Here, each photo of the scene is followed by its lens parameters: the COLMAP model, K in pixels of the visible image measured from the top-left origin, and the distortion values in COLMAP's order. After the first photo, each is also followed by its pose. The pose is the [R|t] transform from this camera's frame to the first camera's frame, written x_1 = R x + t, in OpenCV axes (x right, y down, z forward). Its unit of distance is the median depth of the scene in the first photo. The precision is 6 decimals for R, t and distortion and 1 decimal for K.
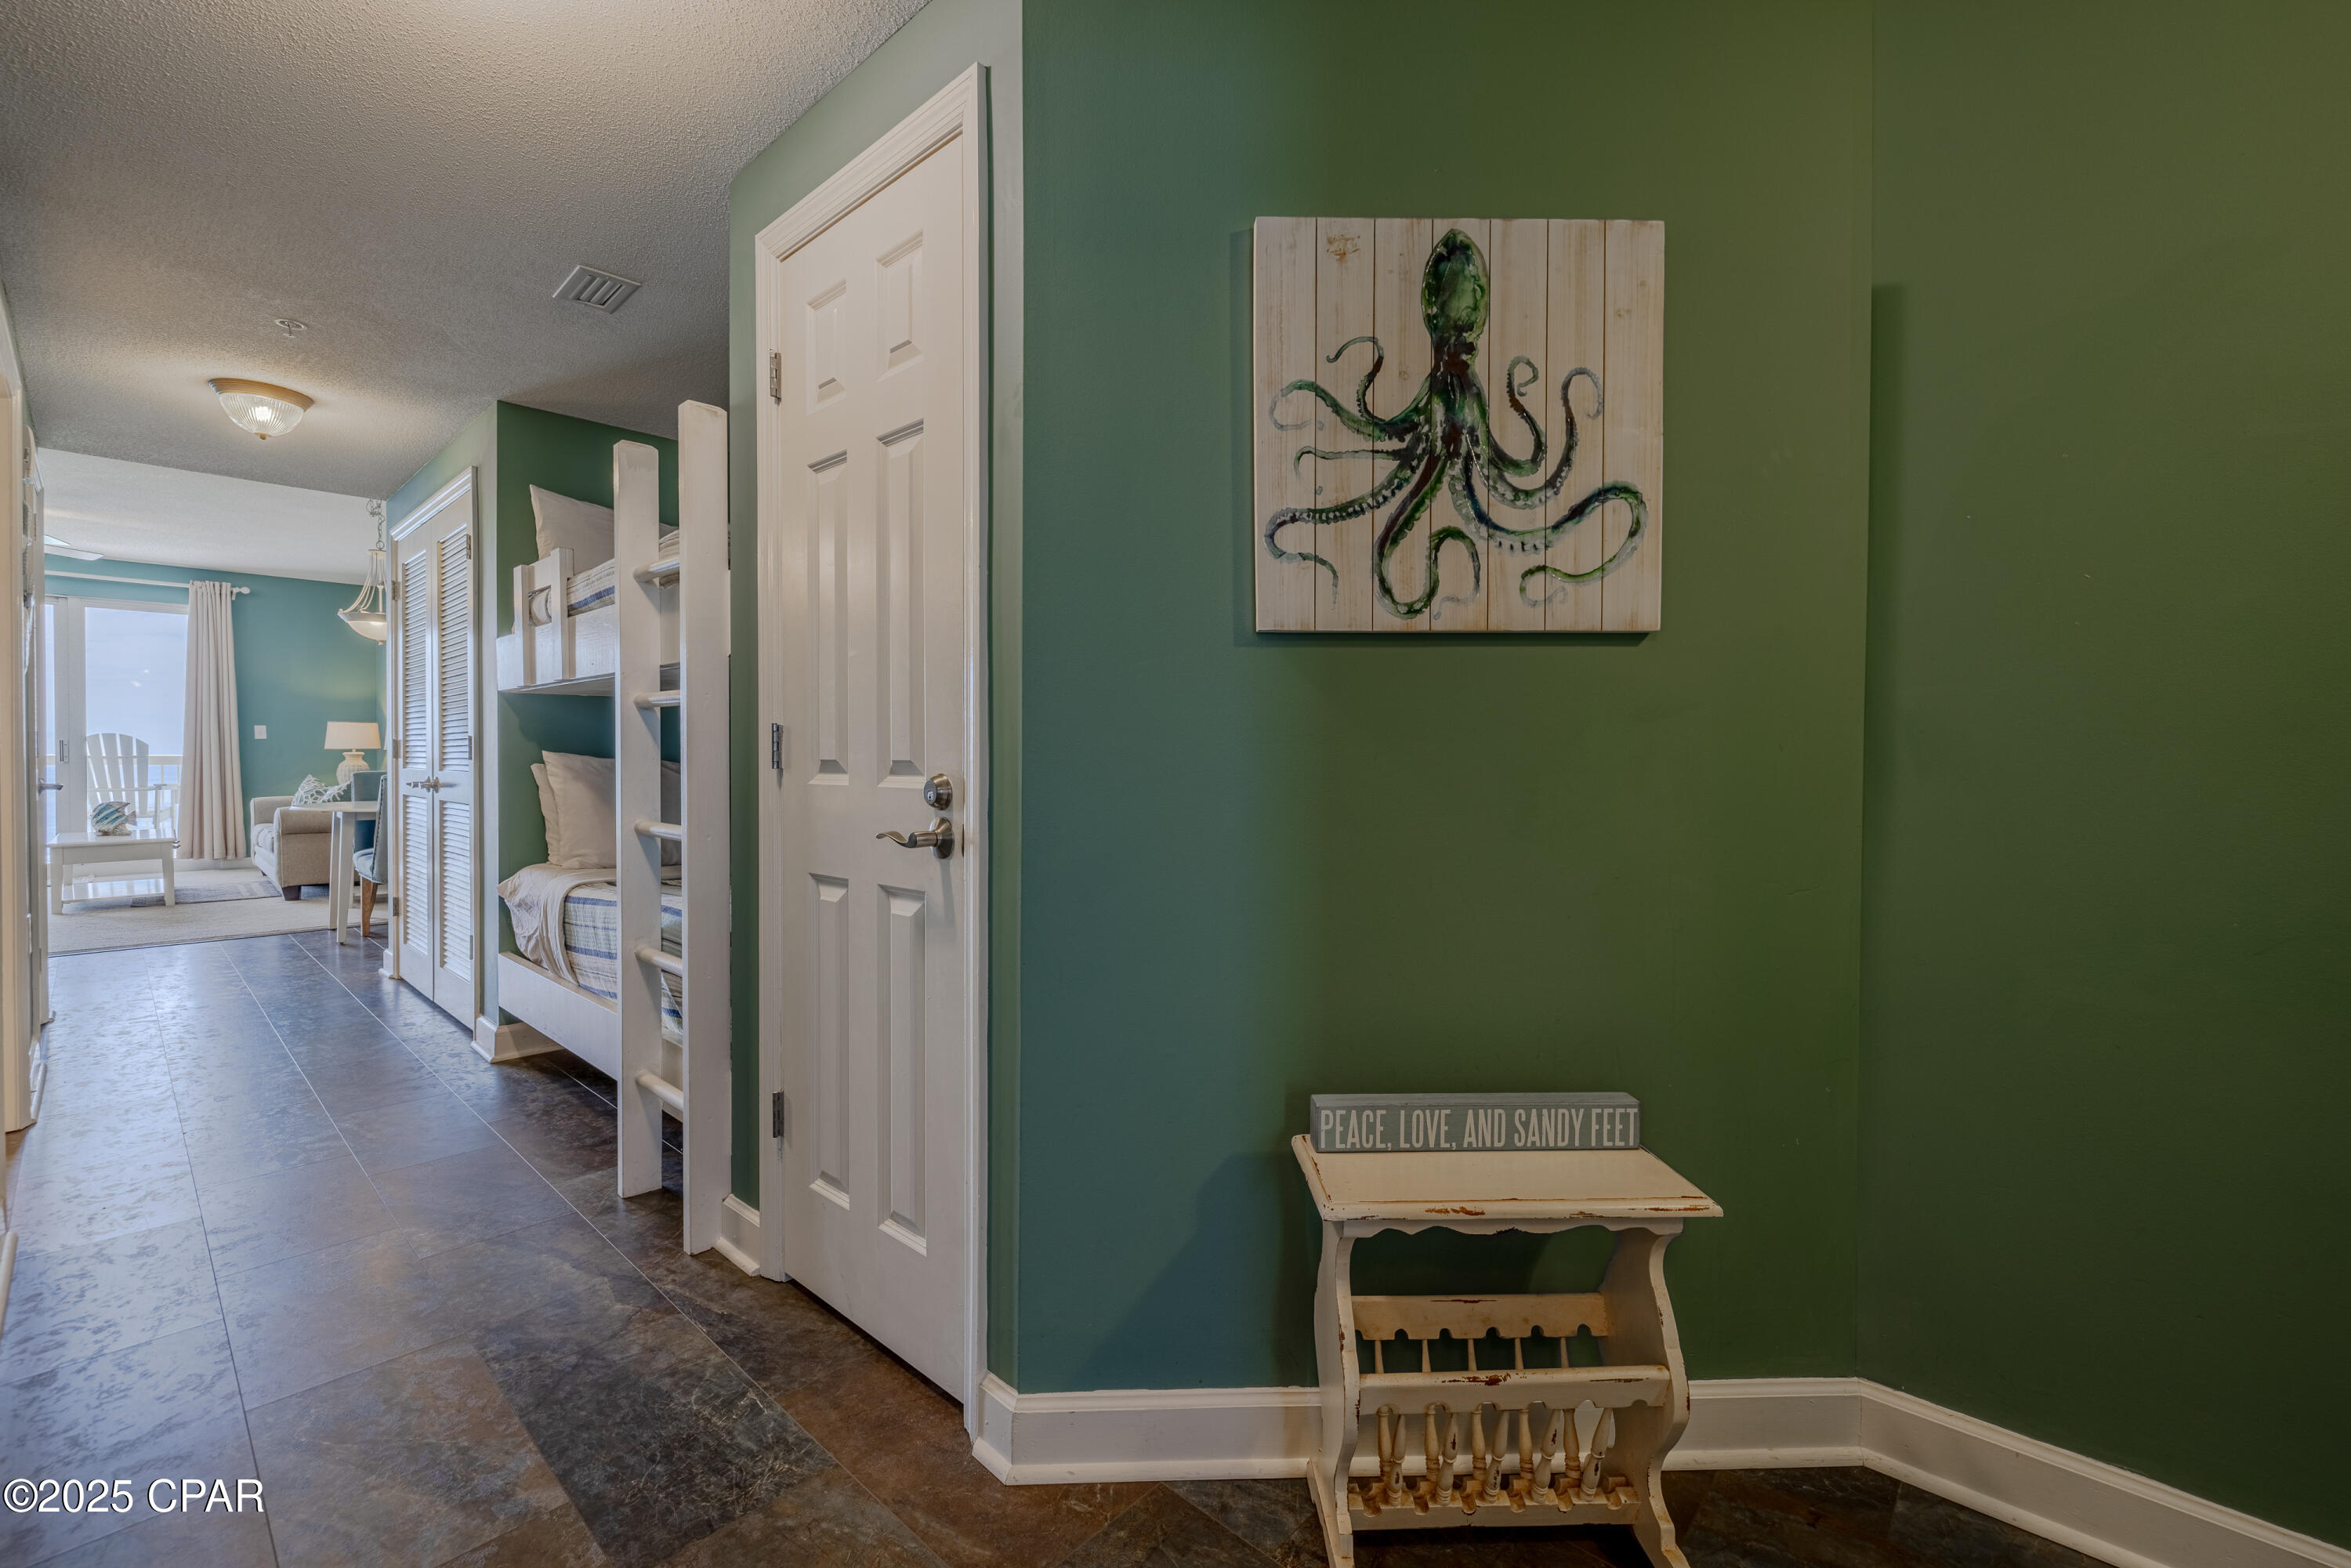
lens RADIAL K [[987.7, 0, 1170.3], [0, 987.7, 773.4], [0, 0, 1]] dist [-0.001148, 0.000107]
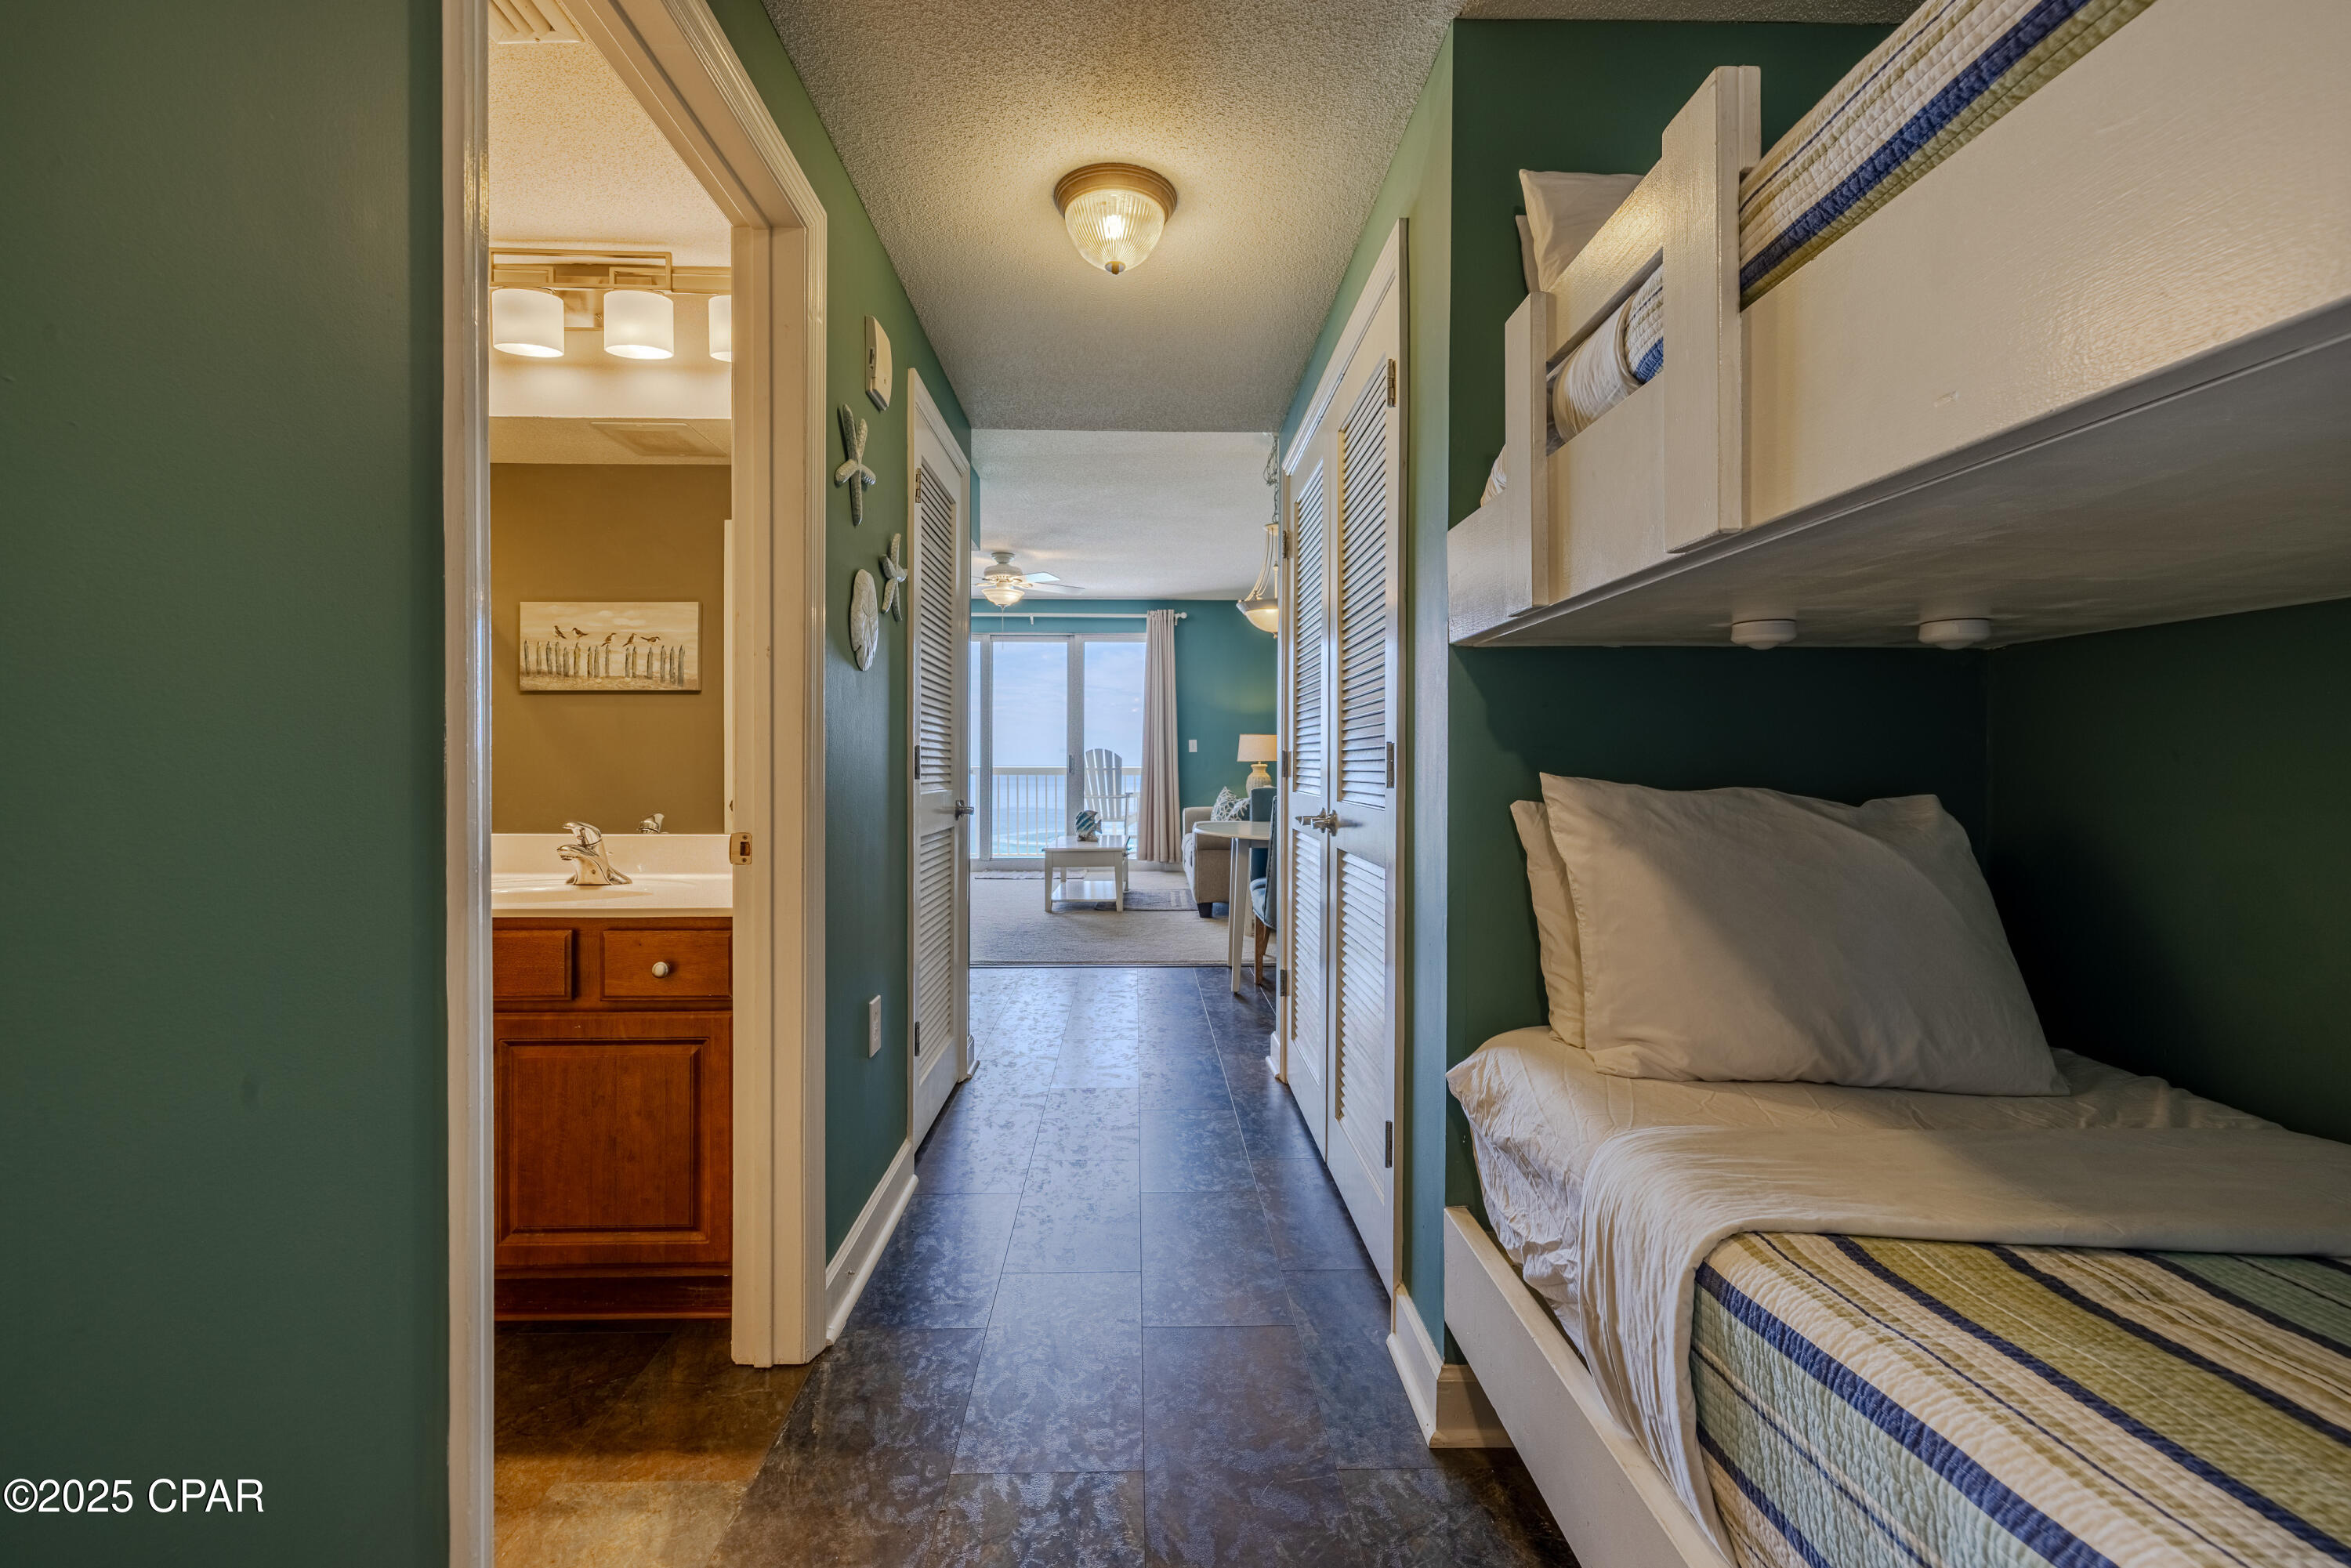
lens RADIAL K [[987.7, 0, 1170.3], [0, 987.7, 773.4], [0, 0, 1]] dist [-0.001148, 0.000107]
pose [[0.702377, 0.004269, -0.711792, -0.330201], [-0.009873, 0.999944, -0.003746, -0.014555], [0.711736, 0.009658, 0.702380, 0.433426]]
